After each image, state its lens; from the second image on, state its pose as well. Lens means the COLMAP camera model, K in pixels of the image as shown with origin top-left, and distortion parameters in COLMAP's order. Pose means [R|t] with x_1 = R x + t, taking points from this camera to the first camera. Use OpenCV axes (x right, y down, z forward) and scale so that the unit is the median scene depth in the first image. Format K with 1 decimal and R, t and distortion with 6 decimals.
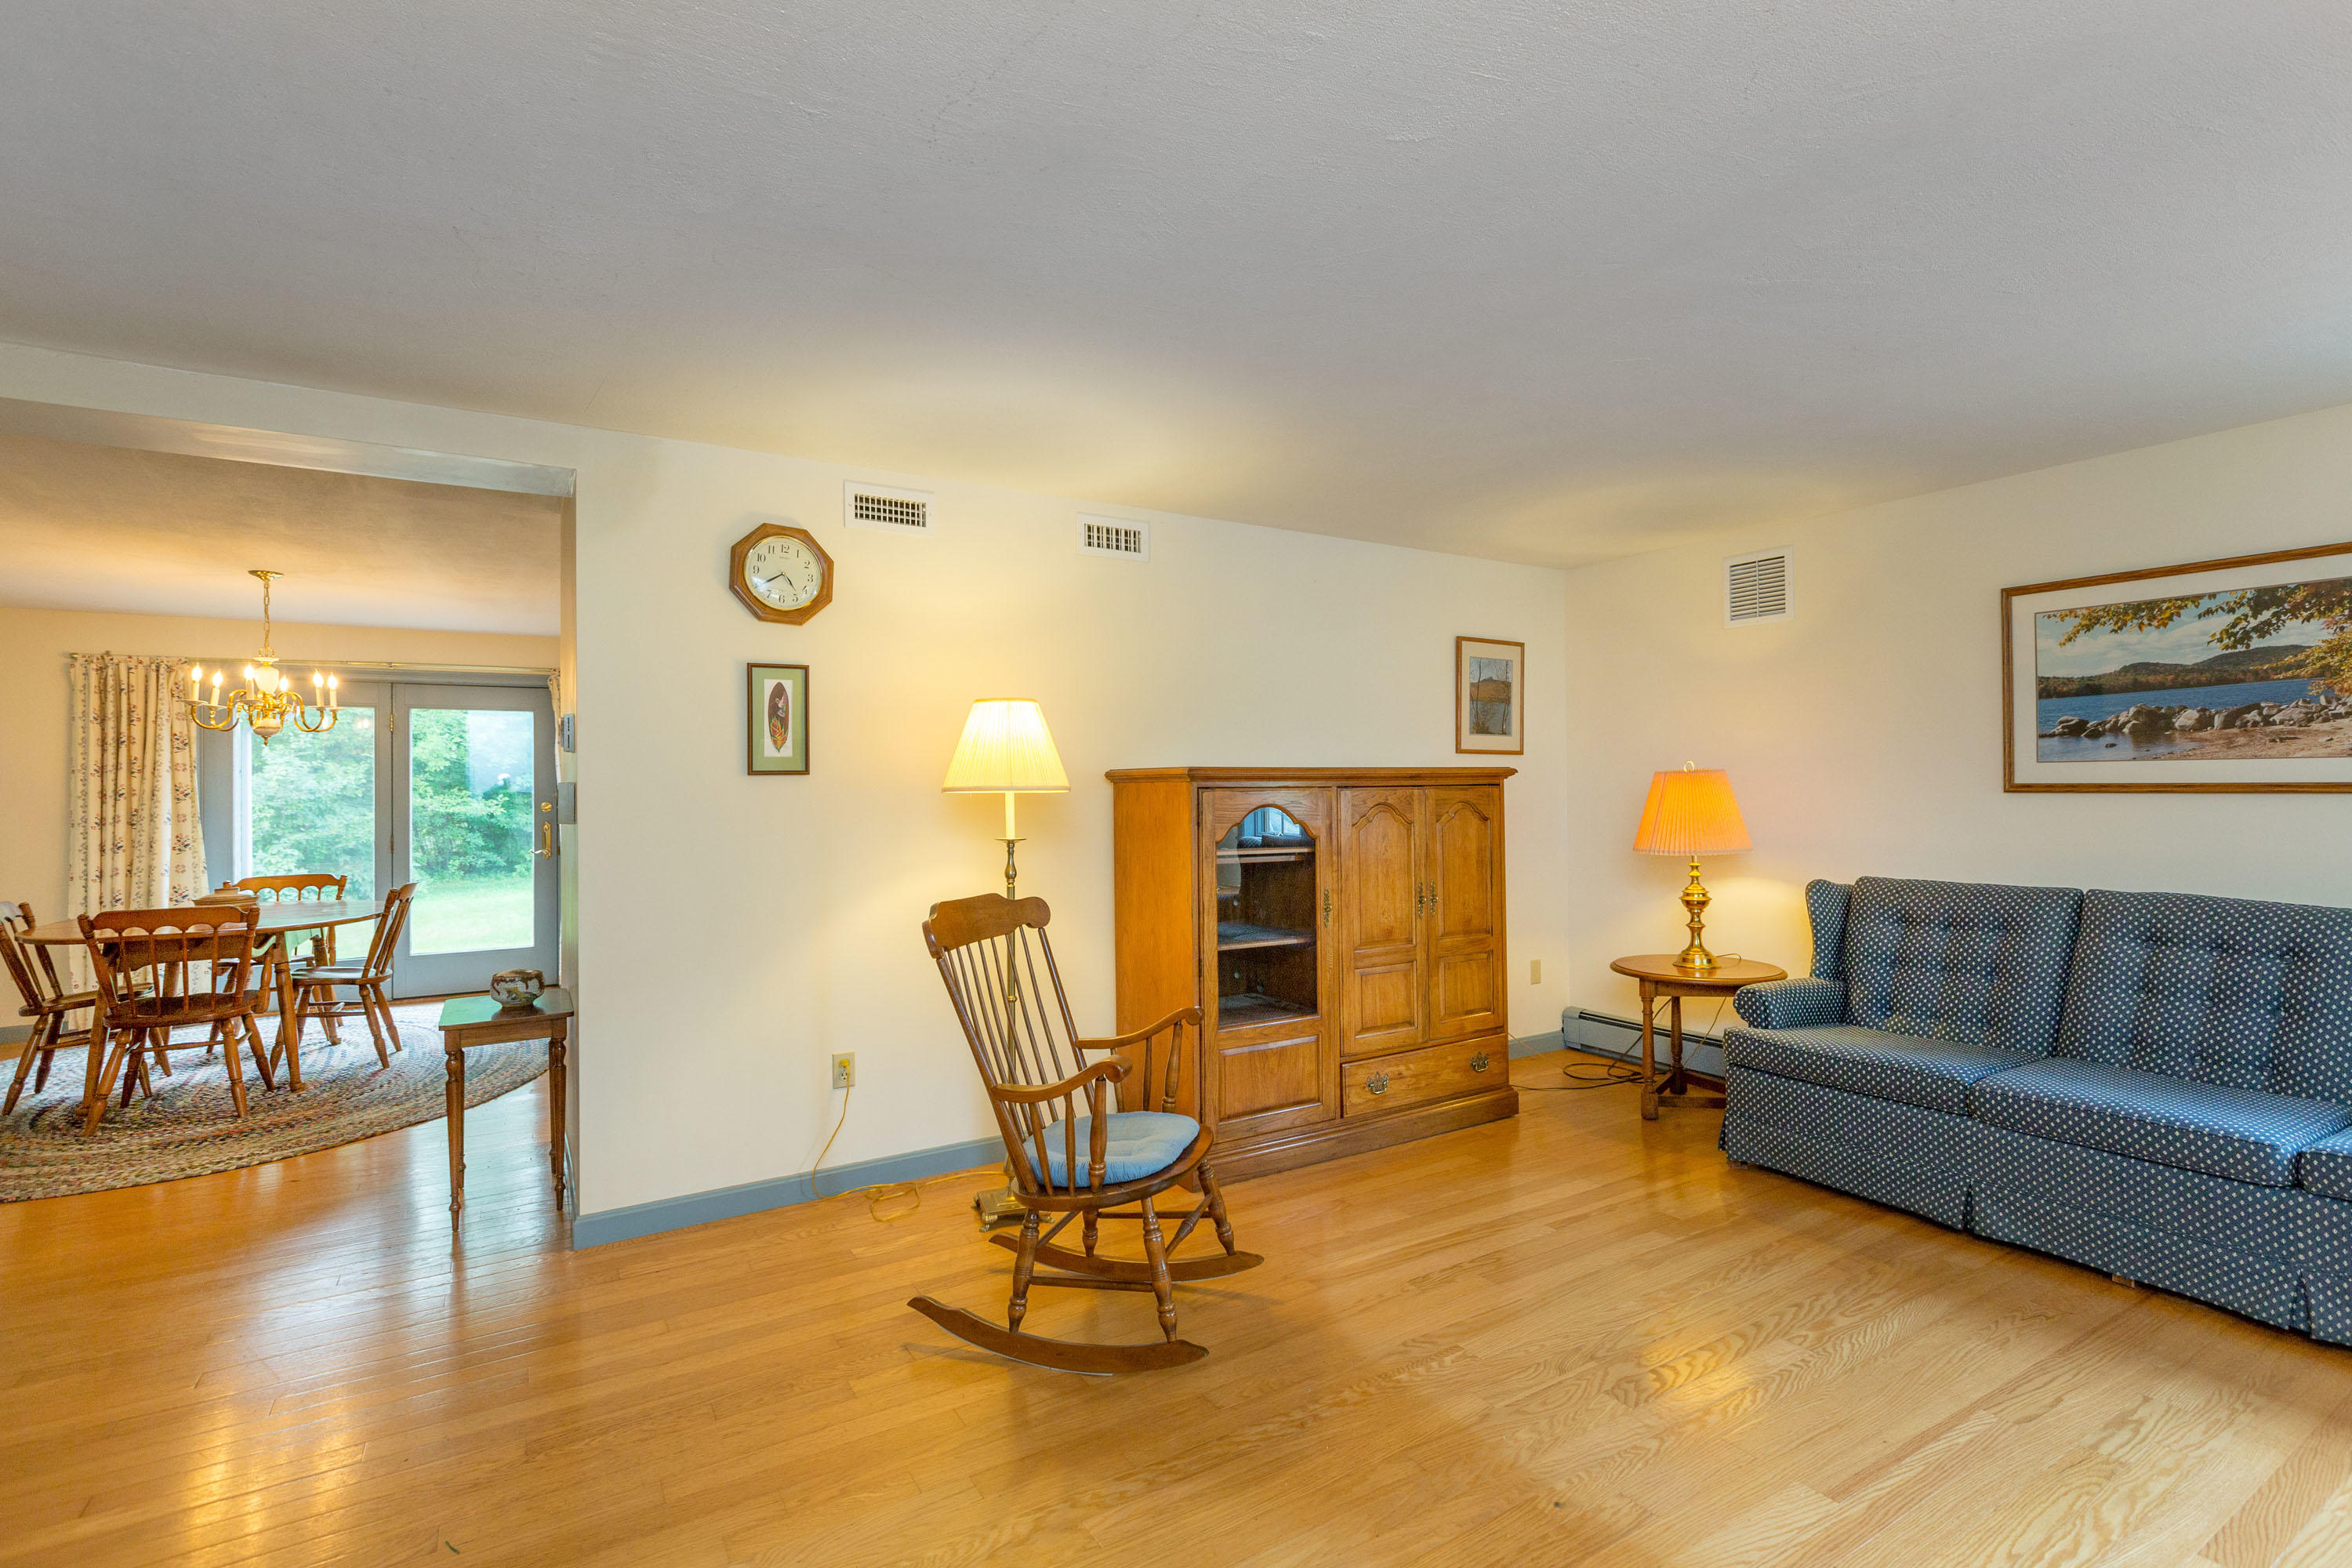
lens RADIAL K [[1077.5, 0, 1179.9], [0, 1077.5, 788.1], [0, 0, 1]] dist [0.006168, 0.000282]
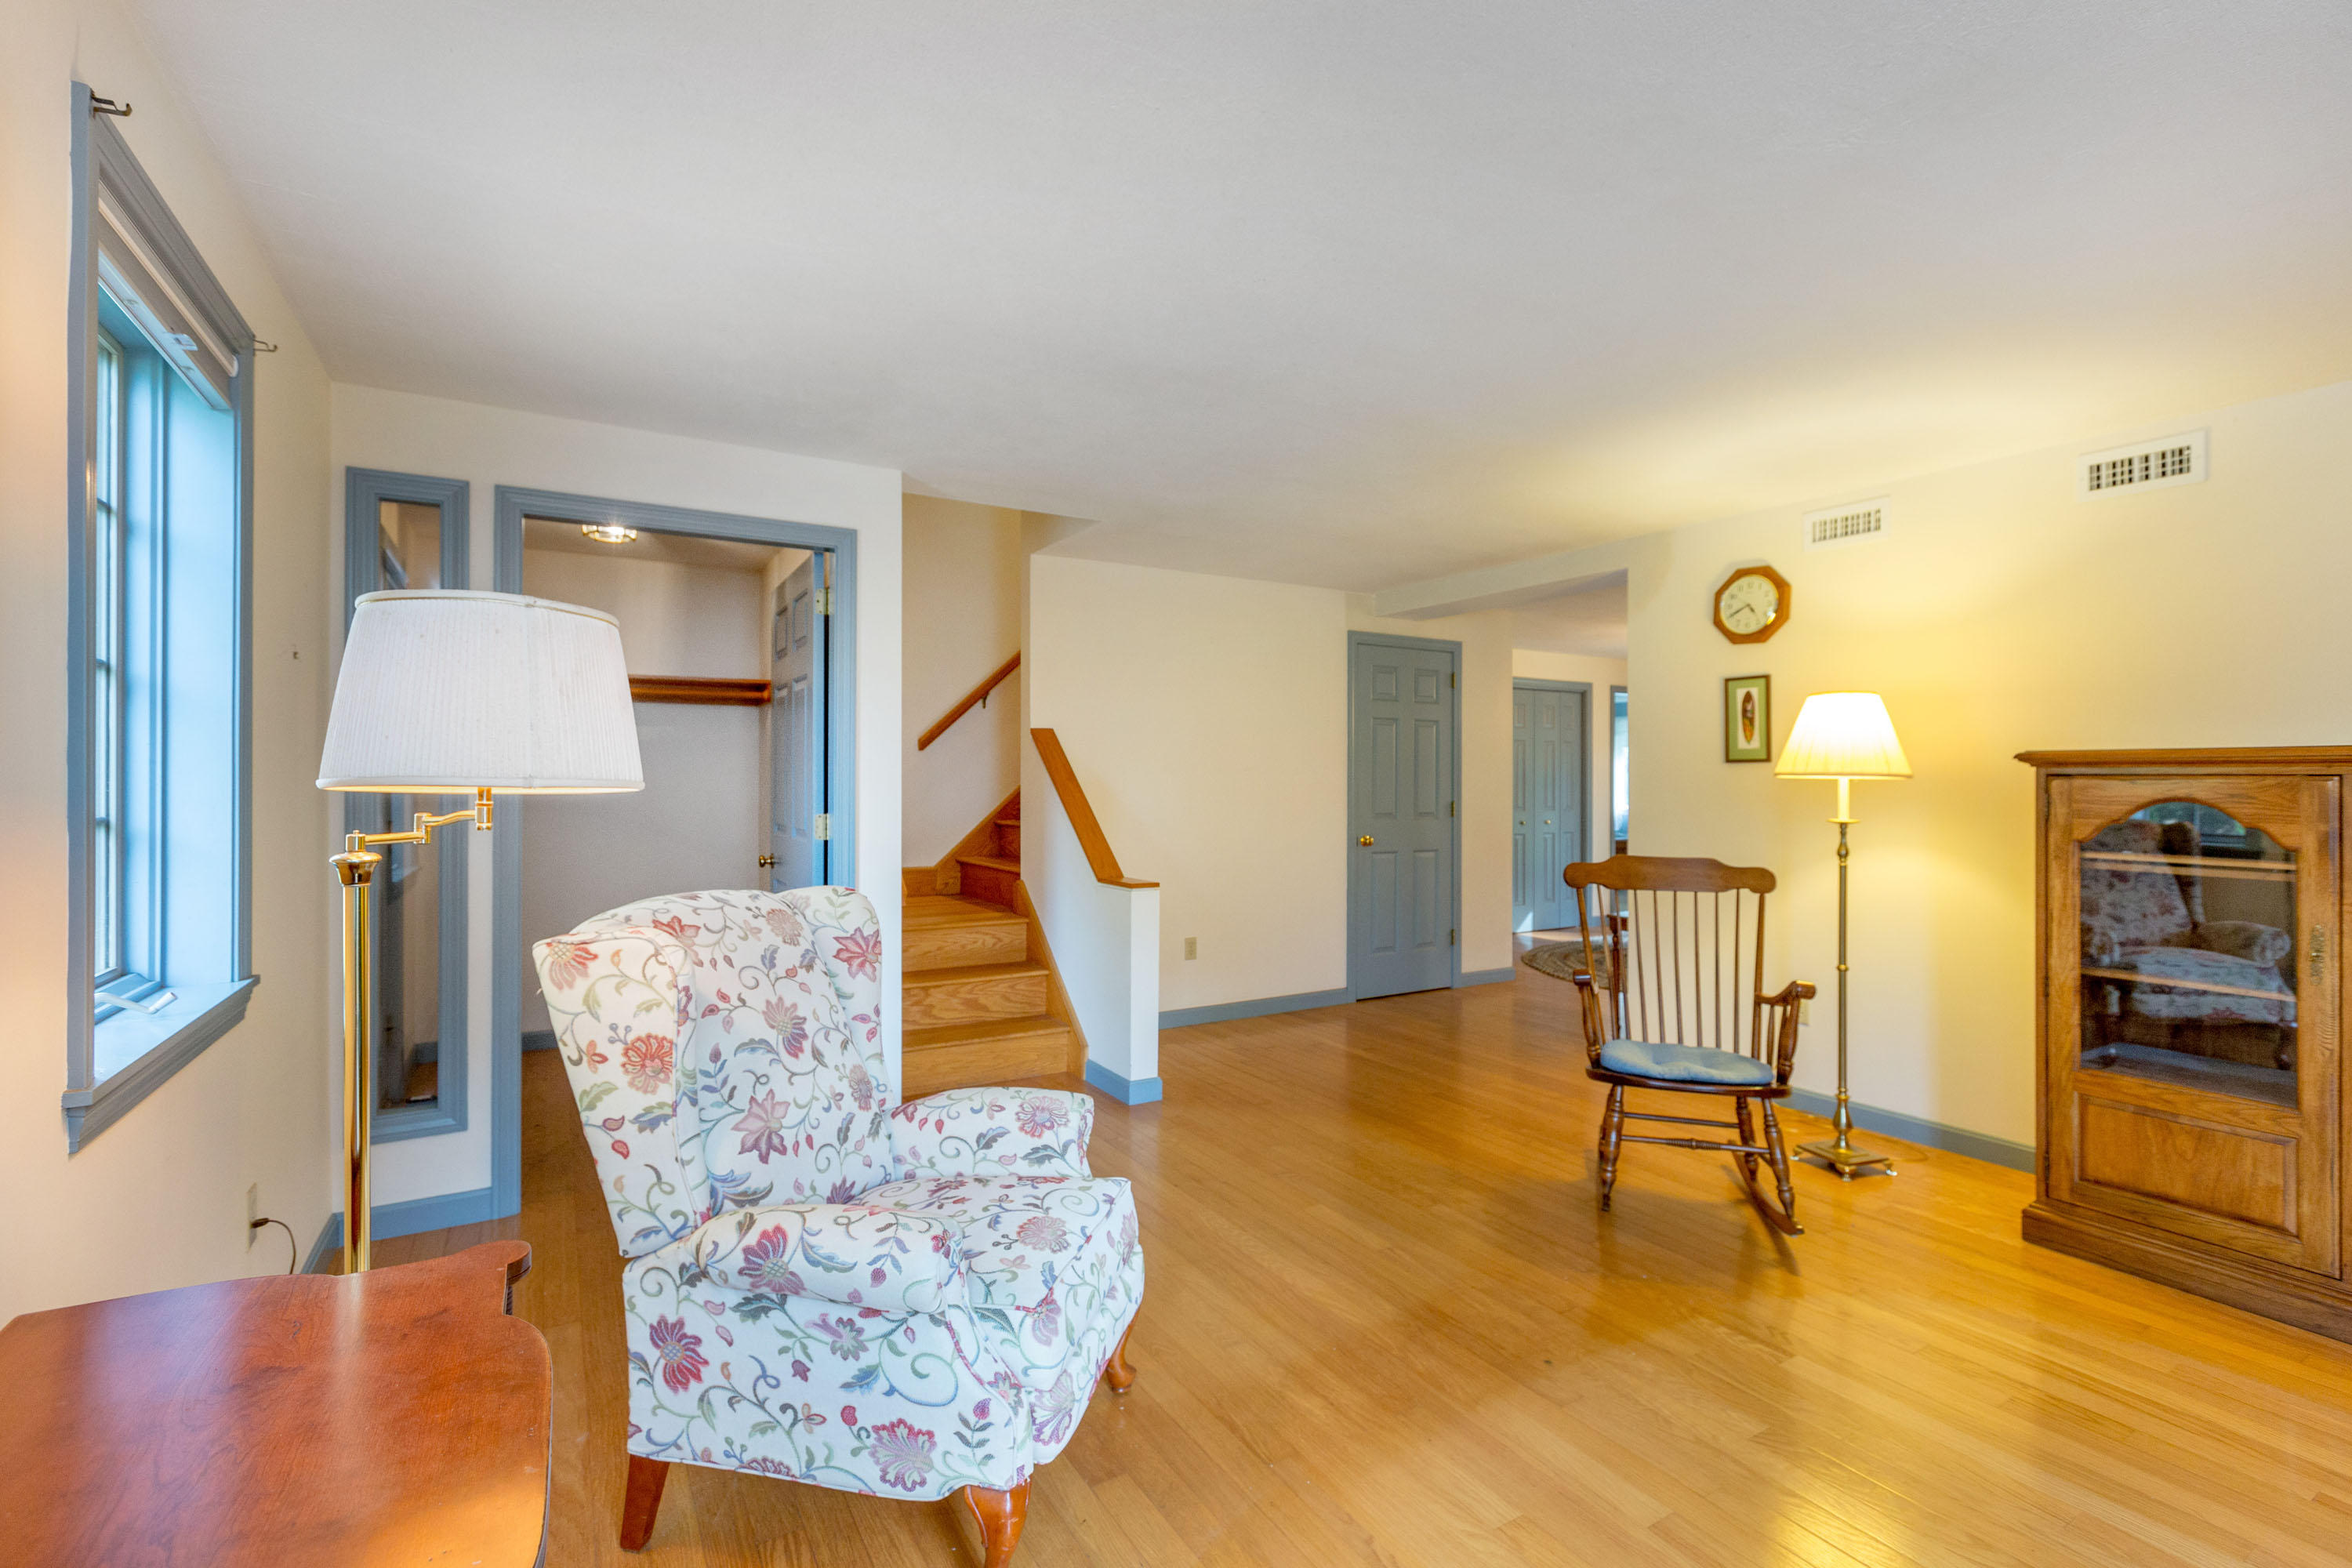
lens RADIAL K [[1077.5, 0, 1179.1], [0, 1077.5, 772.4], [0, 0, 1]] dist [0.006168, 0.000282]
pose [[-0.008550, 0.006993, -0.999939, 0.909086], [0.004031, 0.999968, 0.006958, -0.012034], [0.999955, -0.003972, -0.008578, 0.330851]]
